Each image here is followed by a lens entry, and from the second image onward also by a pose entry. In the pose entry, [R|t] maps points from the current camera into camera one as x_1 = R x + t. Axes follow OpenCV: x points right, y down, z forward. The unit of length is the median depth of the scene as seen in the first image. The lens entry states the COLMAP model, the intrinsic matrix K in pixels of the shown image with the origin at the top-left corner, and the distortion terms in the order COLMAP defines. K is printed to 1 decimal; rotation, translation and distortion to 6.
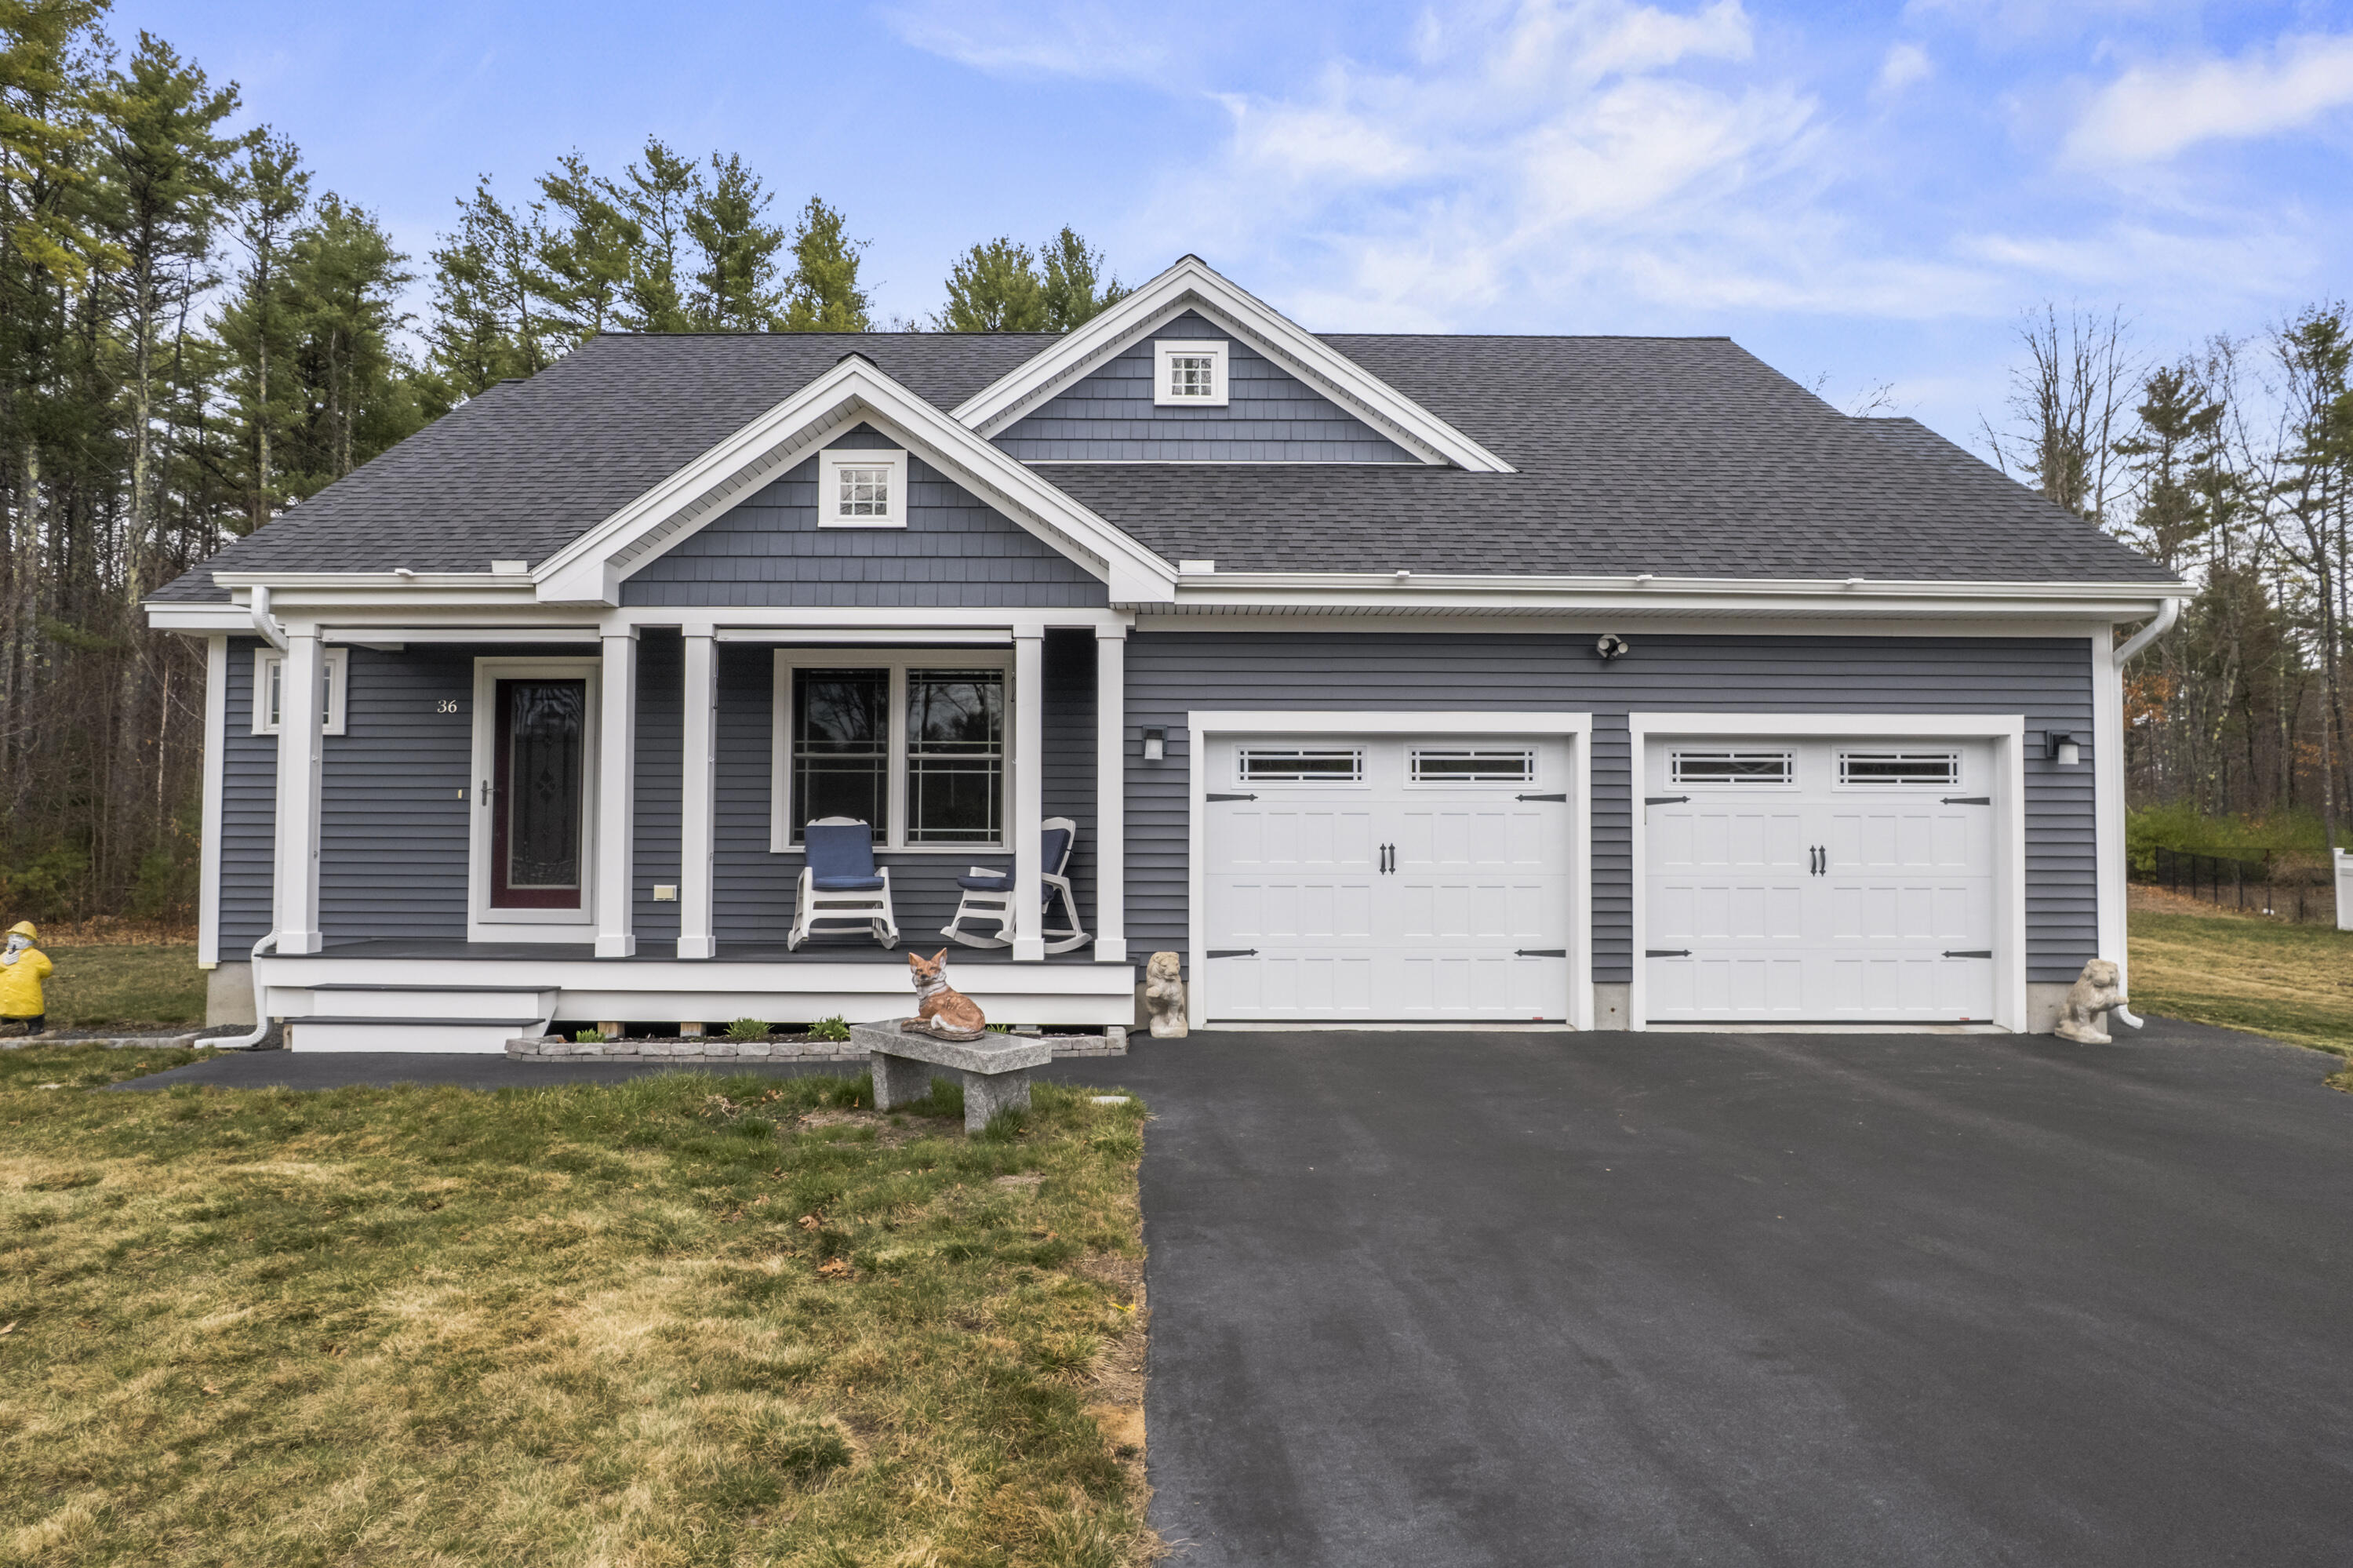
lens RADIAL K [[1483.6, 0, 1176.5], [0, 1483.6, 784.0], [0, 0, 1]] dist [-0.070048, 0.069560]
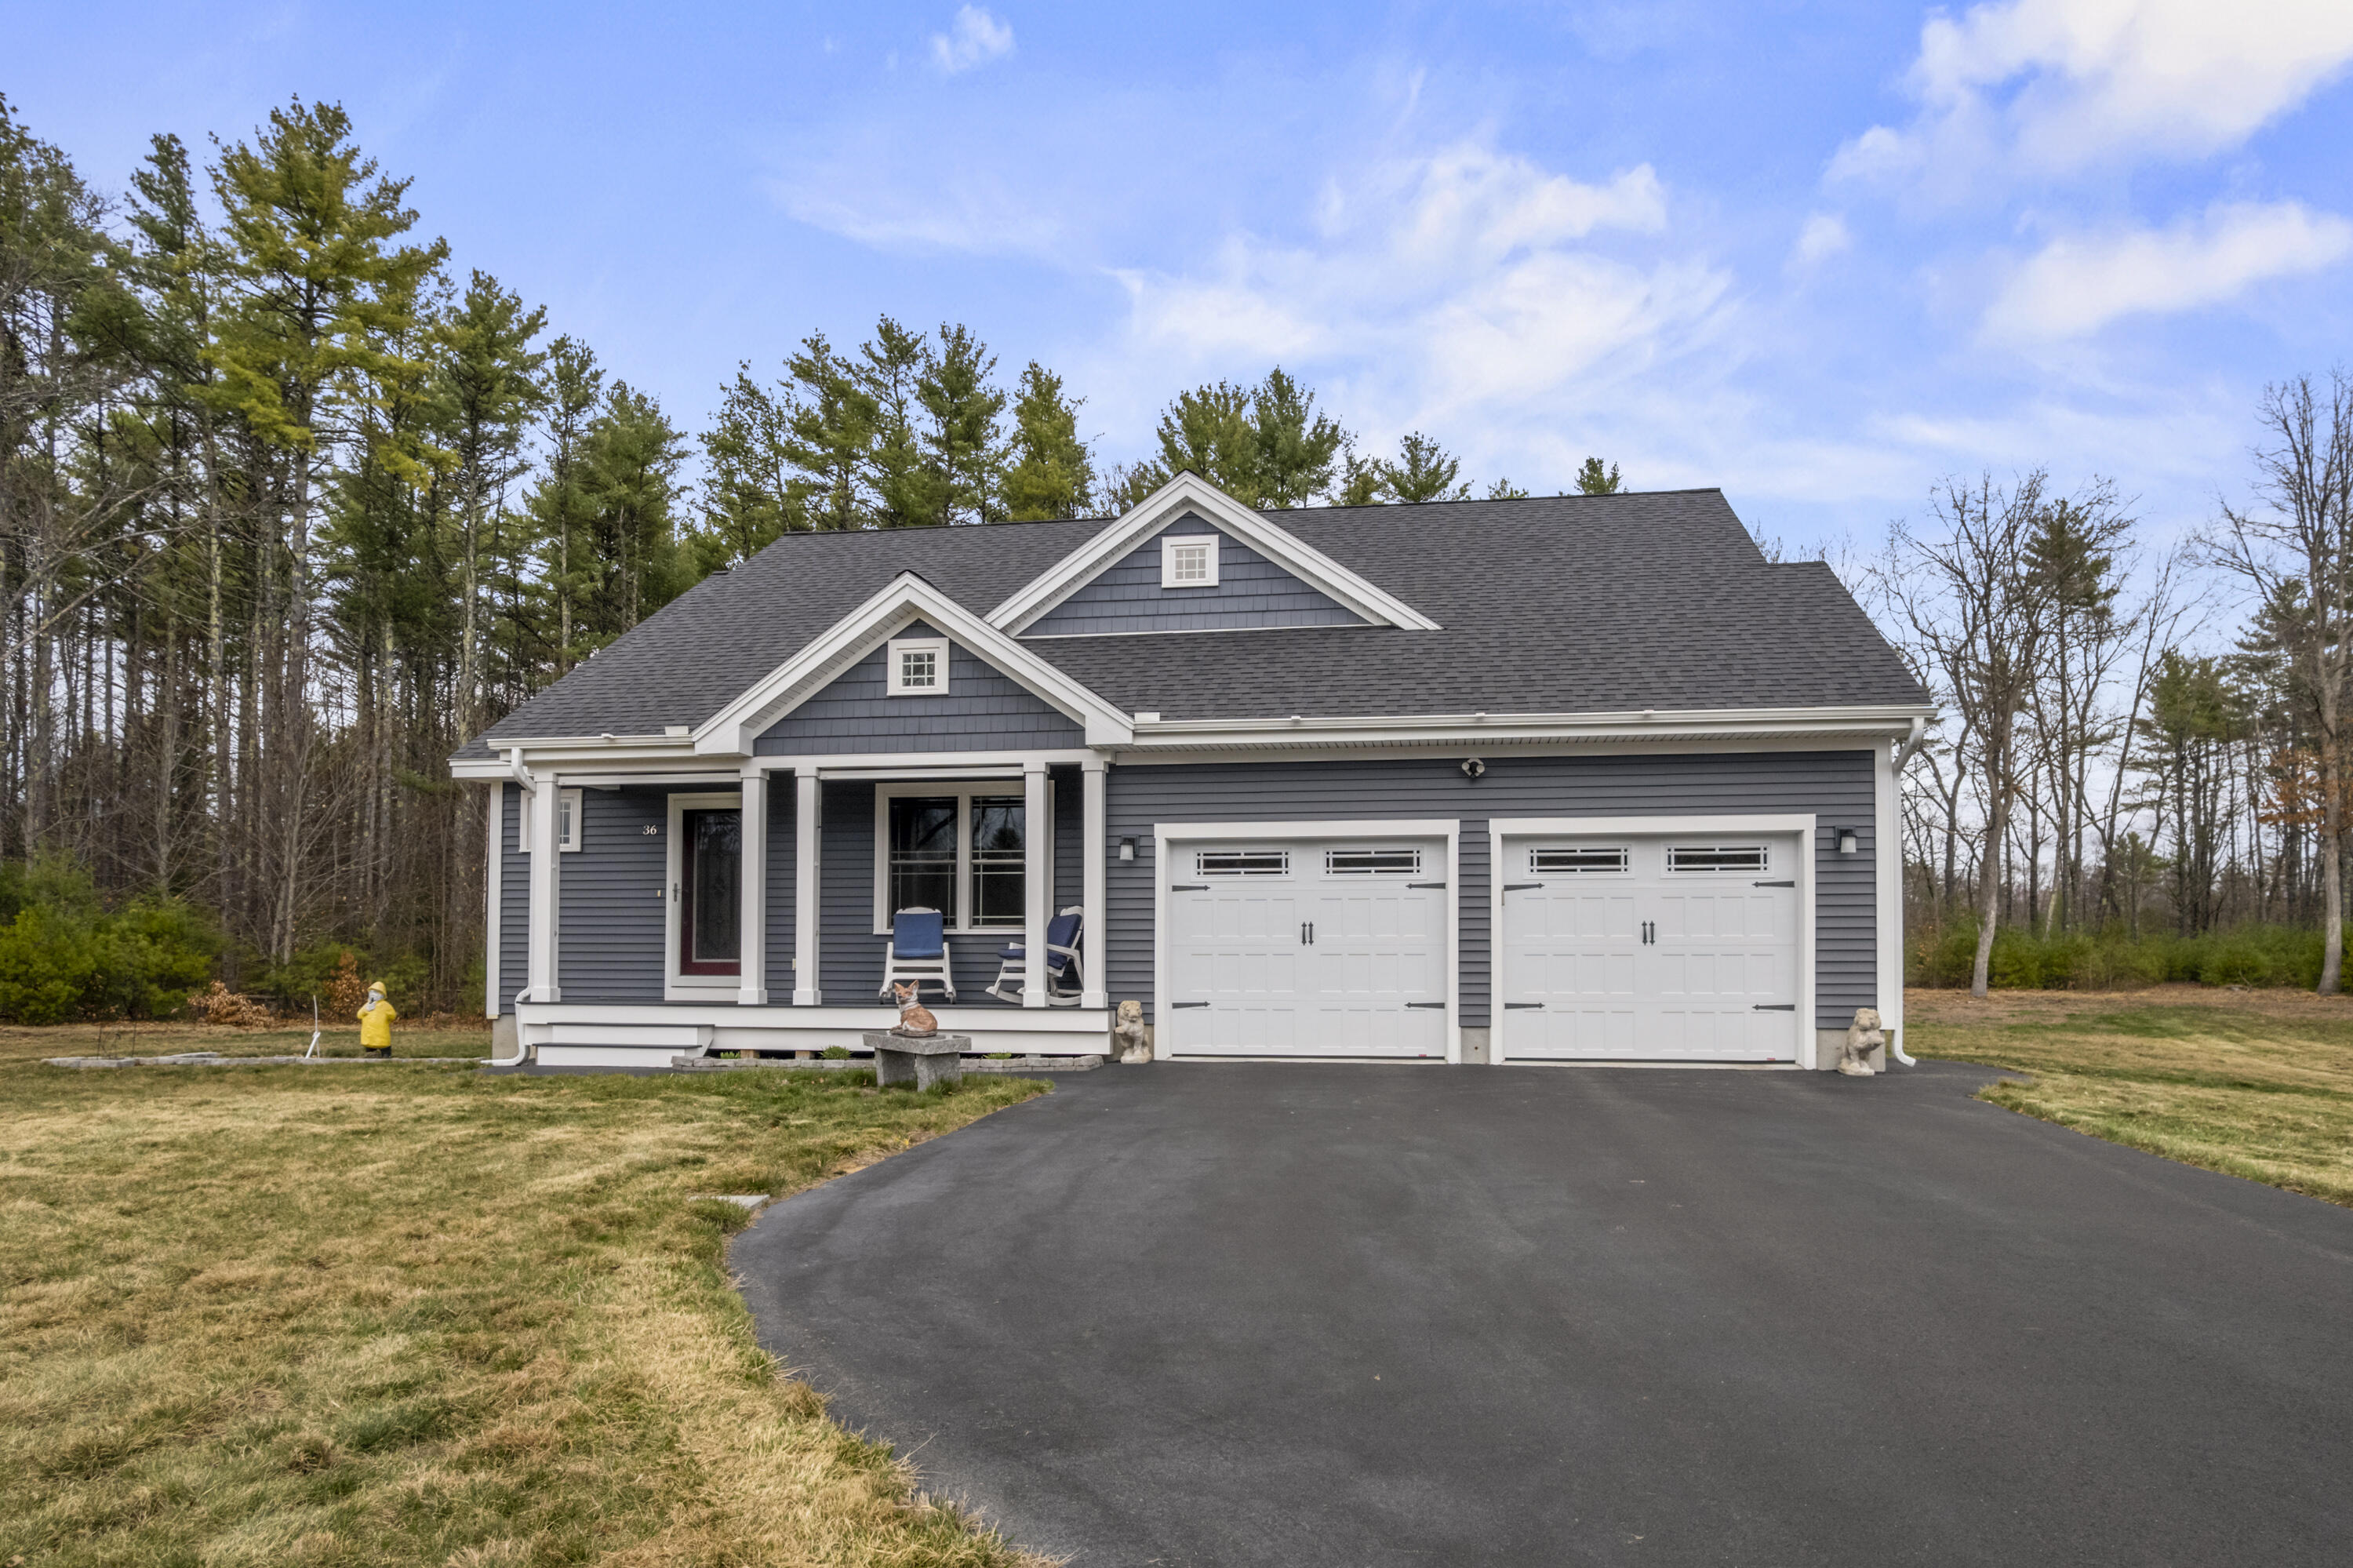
lens RADIAL K [[1509.9, 0, 1209.4], [0, 1509.9, 906.9], [0, 0, 1]] dist [-0.036181, -0.000953]
pose [[0.986429, -0.008398, -0.163971, 0.268010], [0.008282, 0.999965, -0.001388, 0.027342], [0.163977, 0.000011, 0.986464, -0.326518]]
